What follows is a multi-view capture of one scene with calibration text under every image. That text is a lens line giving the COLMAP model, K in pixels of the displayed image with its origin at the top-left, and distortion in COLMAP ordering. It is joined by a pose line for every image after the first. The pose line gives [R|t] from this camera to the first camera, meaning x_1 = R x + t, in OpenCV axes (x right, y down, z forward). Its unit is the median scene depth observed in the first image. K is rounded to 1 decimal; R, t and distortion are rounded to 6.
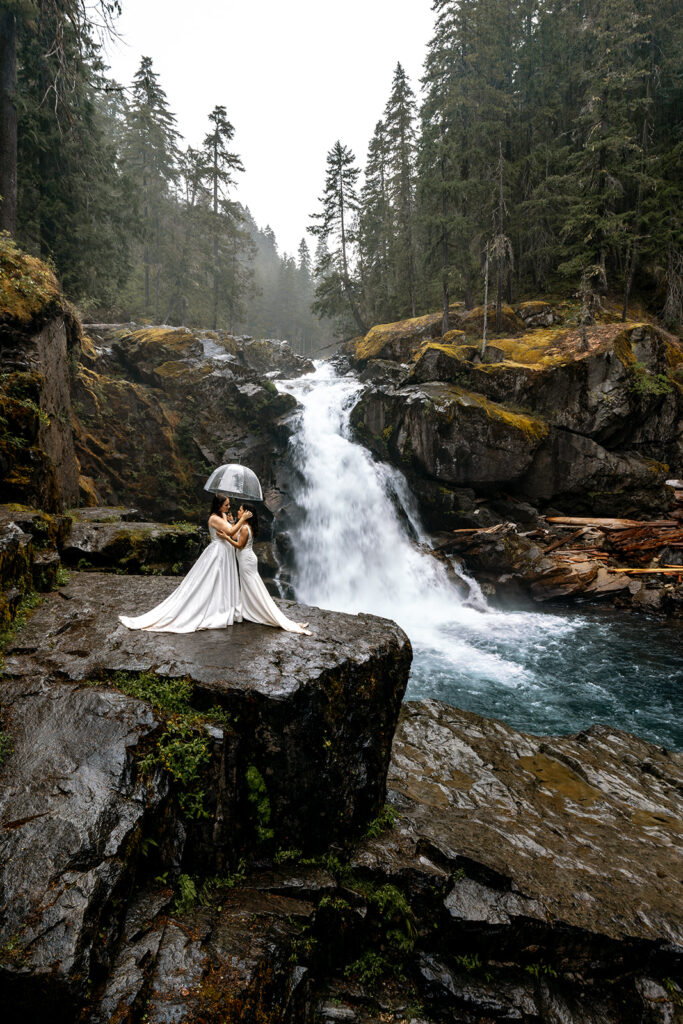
lens RADIAL K [[2315.1, 0, 341.6], [0, 2315.1, 511.9], [0, 0, 1]] dist [-0.026662, 0.000000]
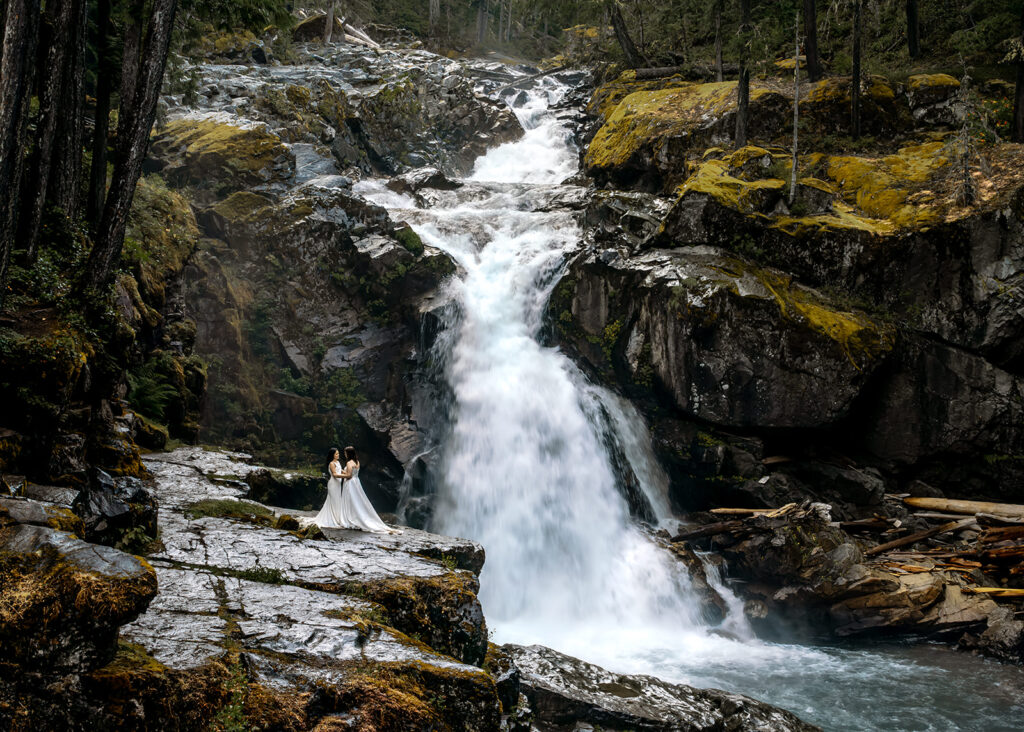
lens RADIAL K [[838.7, 0, 444.7], [0, 838.7, 362.4], [0, 0, 1]] dist [-0.006897, -0.003051]
pose [[0.998459, 0.052091, 0.019118, -0.024790], [-0.049454, 0.991646, -0.119134, -0.000239], [-0.025164, 0.118005, 0.992694, 0.796138]]
